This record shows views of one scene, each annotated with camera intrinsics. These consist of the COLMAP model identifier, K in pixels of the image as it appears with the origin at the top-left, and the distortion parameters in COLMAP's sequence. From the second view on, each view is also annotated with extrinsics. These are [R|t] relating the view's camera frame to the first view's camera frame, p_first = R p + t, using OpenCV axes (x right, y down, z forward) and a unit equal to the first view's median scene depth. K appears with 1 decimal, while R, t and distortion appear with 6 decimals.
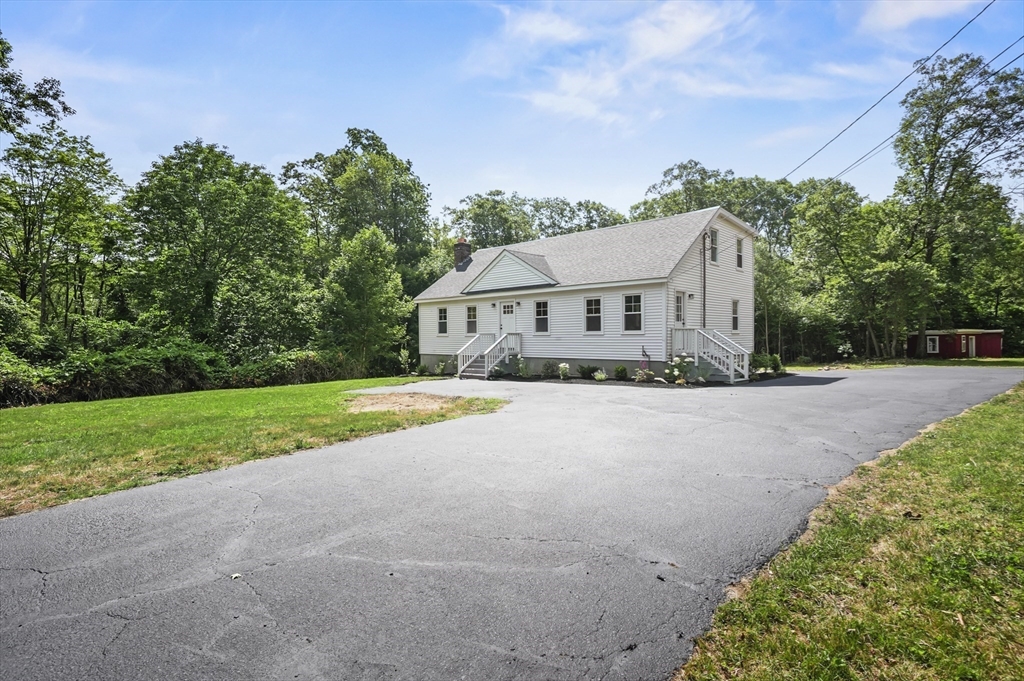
lens RADIAL K [[508.4, 0, 513.8], [0, 508.4, 313.3], [0, 0, 1]] dist [-0.028737, -0.000847]
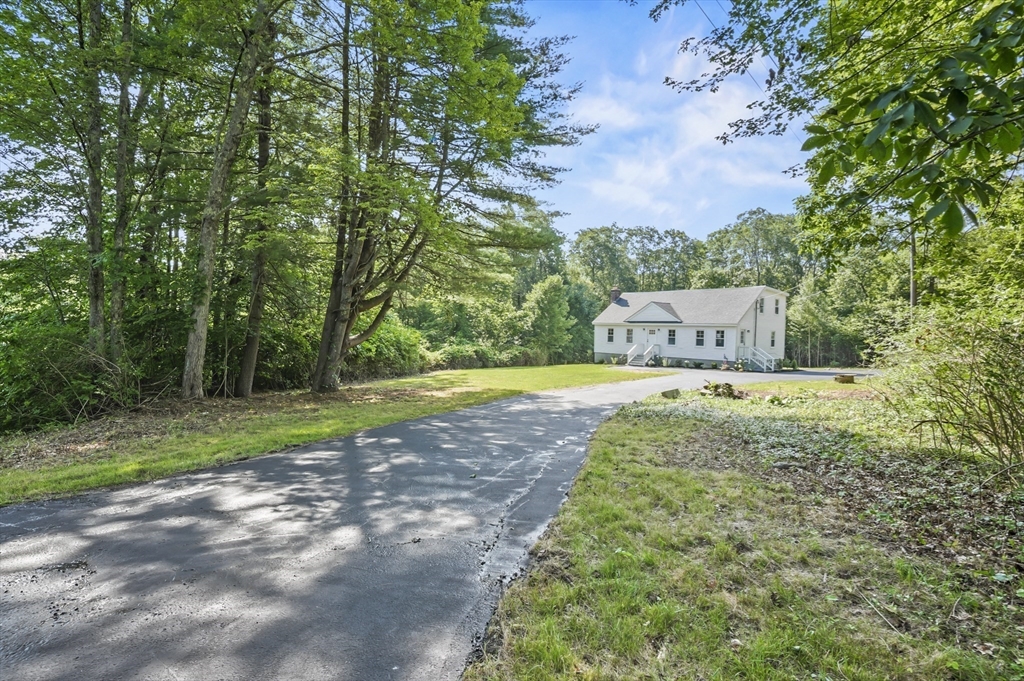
lens RADIAL K [[508.4, 0, 513.8], [0, 508.4, 313.3], [0, 0, 1]] dist [-0.028737, -0.000847]
pose [[0.992317, 0.025902, -0.120983, -0.308232], [-0.024132, 0.999580, 0.016071, -0.098863], [0.121349, -0.013028, 0.992524, -1.009472]]
